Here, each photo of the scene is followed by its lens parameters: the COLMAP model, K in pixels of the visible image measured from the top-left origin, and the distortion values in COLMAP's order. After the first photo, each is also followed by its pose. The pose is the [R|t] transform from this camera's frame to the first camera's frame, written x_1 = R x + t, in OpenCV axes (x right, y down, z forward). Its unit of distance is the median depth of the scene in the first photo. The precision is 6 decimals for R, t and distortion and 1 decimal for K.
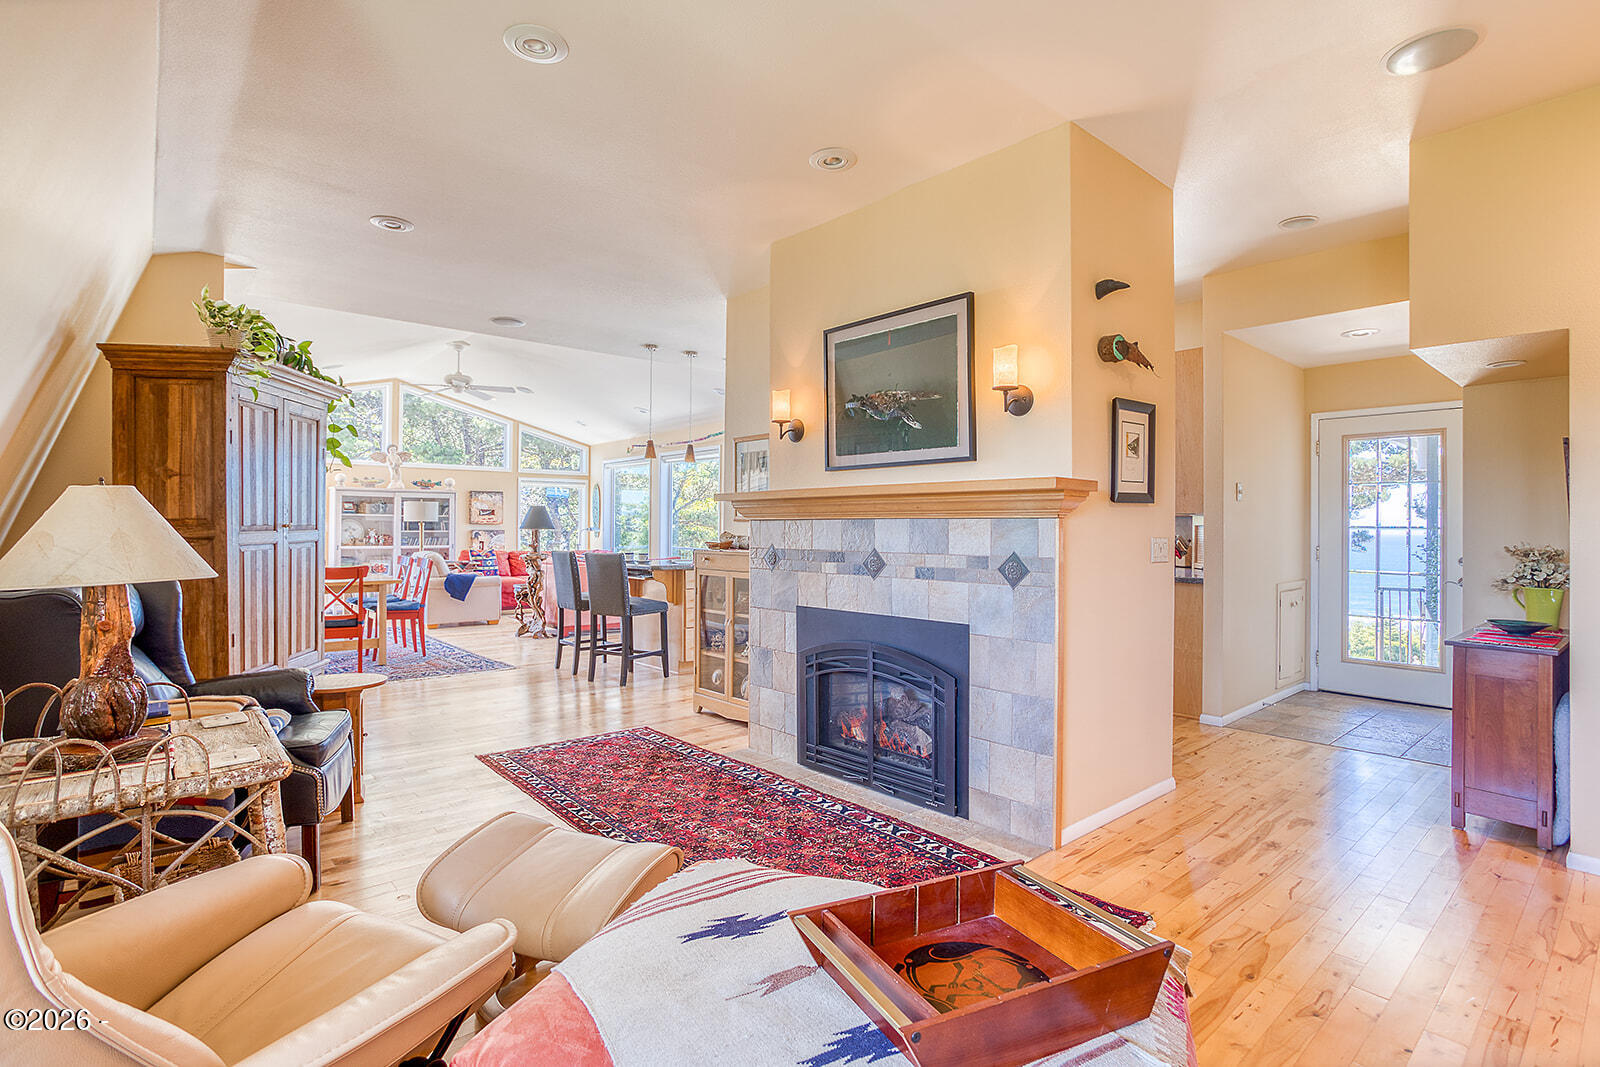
lens RADIAL K [[783.6, 0, 803.9], [0, 783.6, 529.8], [0, 0, 1]] dist [0.003691, 0.000499]
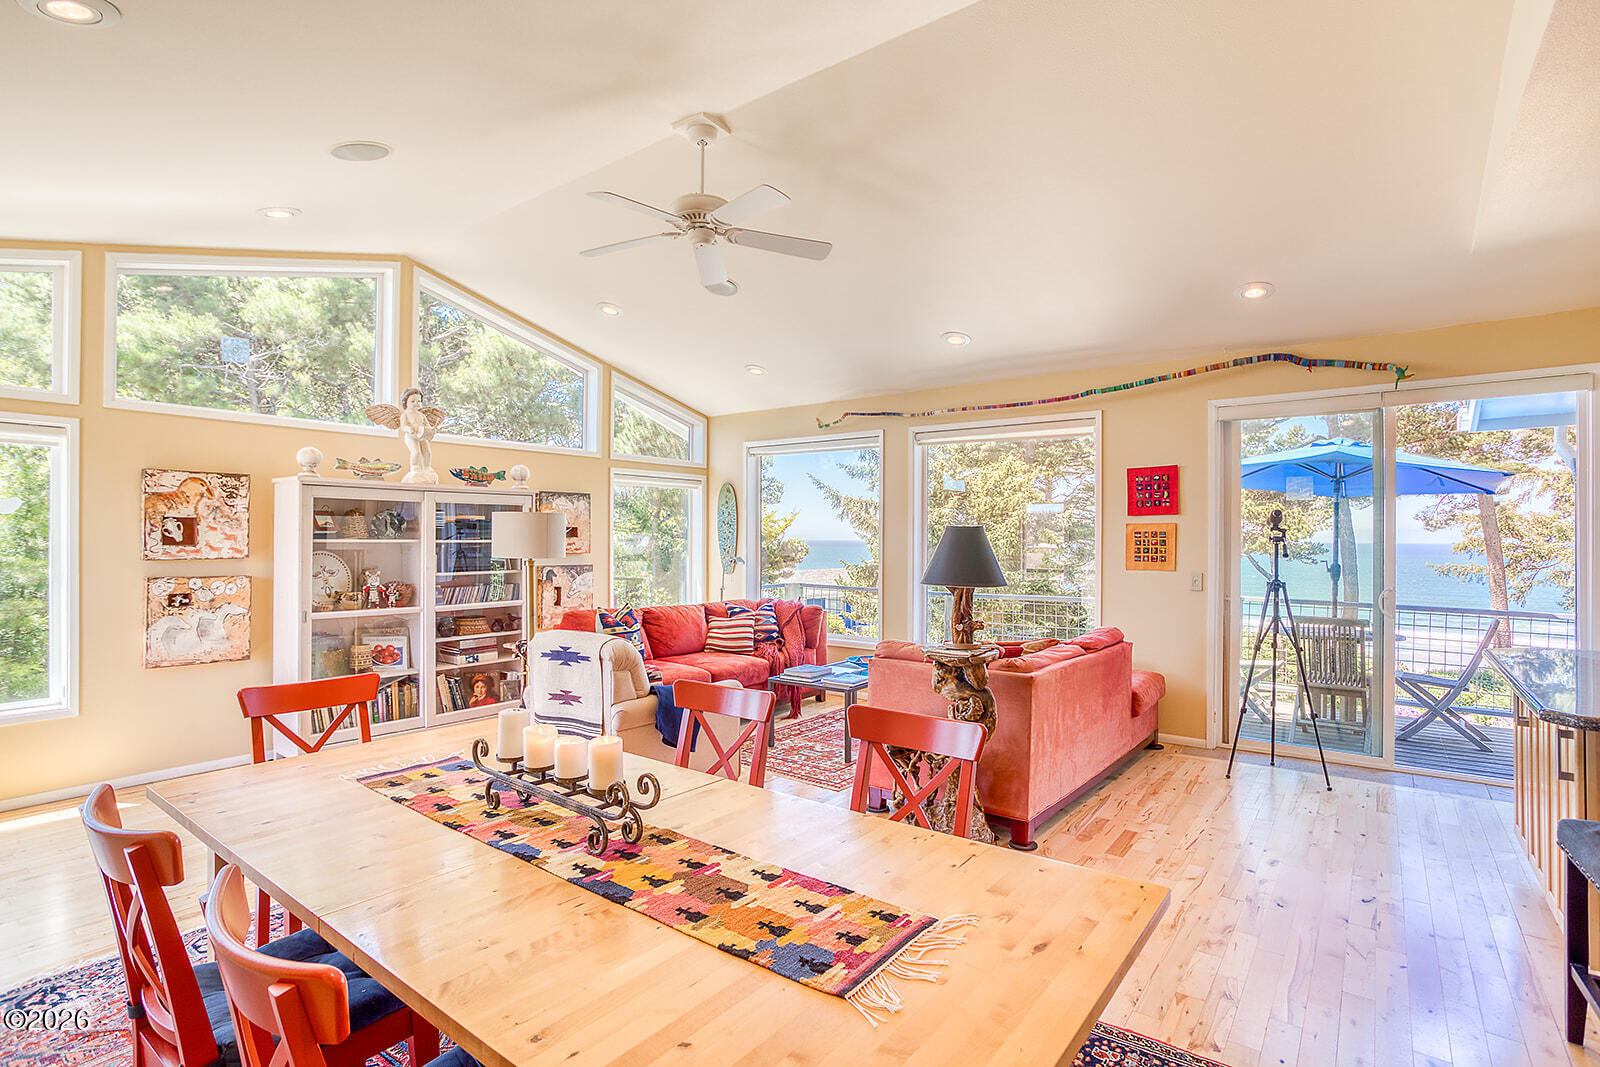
lens RADIAL K [[783.6, 0, 800.1], [0, 783.6, 535.2], [0, 0, 1]] dist [0.003691, 0.000499]
pose [[0.978978, -0.002153, 0.203955, -0.385703], [0.003316, 0.999980, -0.005360, -0.018189], [-0.203939, 0.005924, 0.978966, 0.482826]]
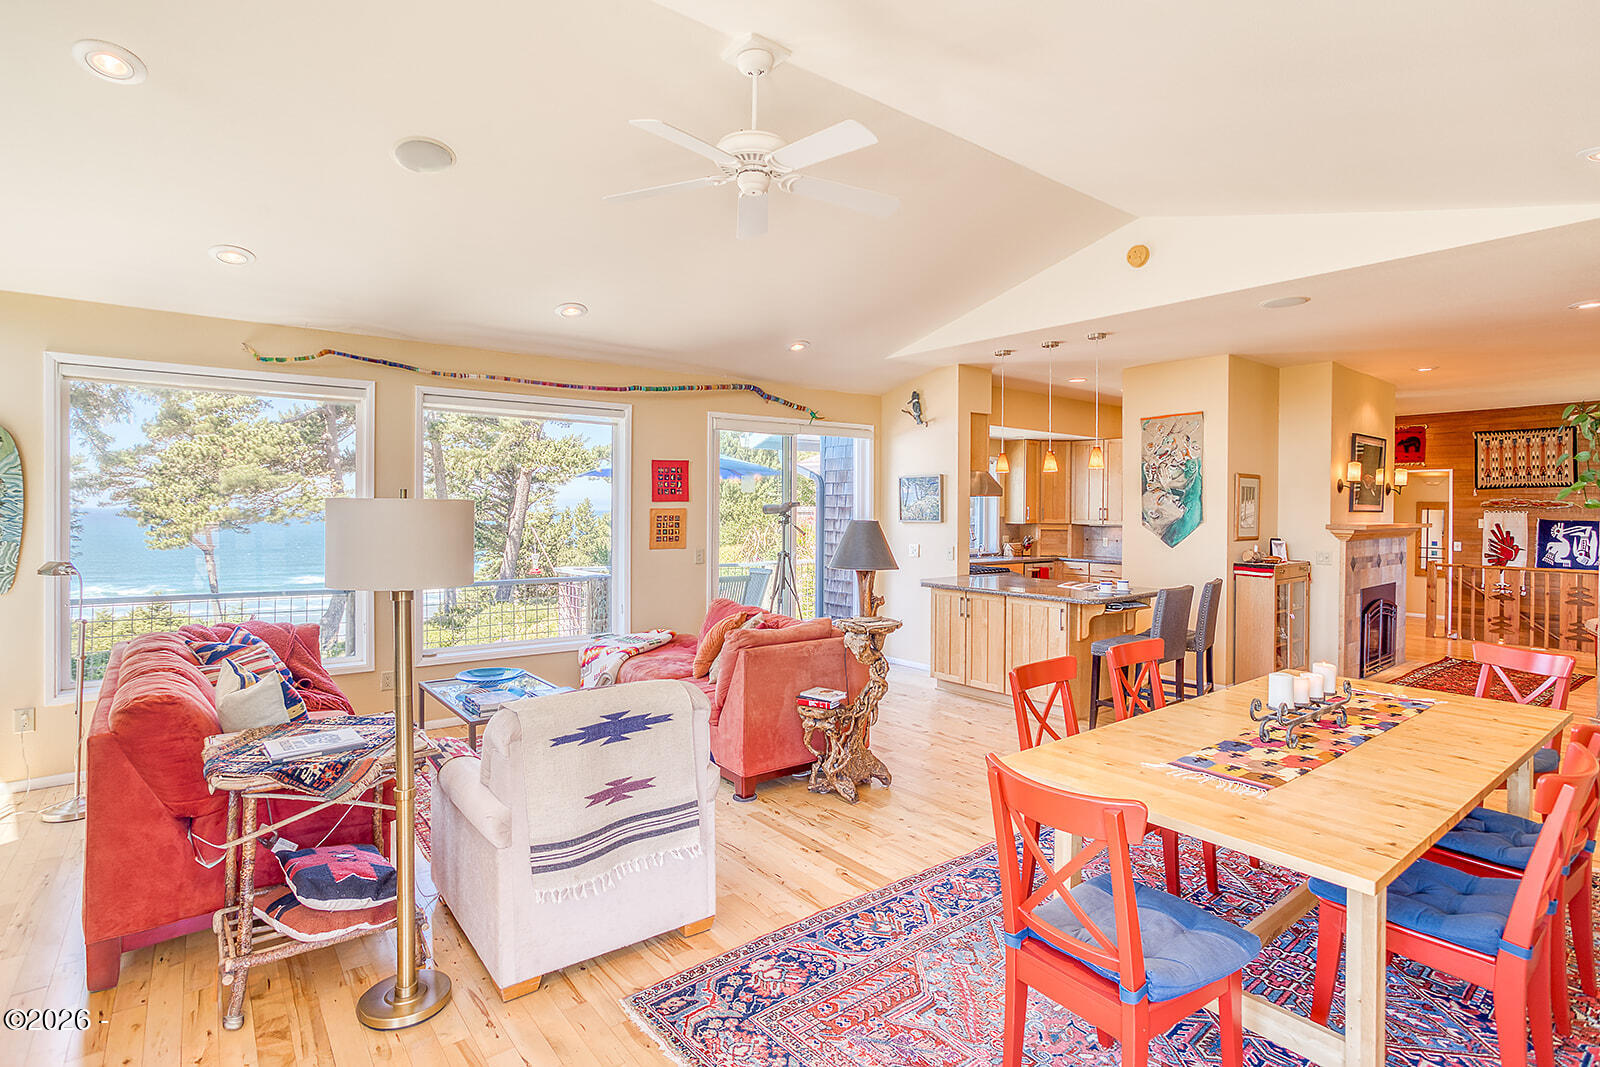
lens RADIAL K [[783.6, 0, 837.8], [0, 783.6, 502.1], [0, 0, 1]] dist [0.003691, 0.000499]
pose [[0.062271, 0.001527, 0.998058, -0.799635], [0.000530, 0.999999, -0.001563, -0.040147], [-0.998059, 0.000626, 0.062270, 0.945877]]
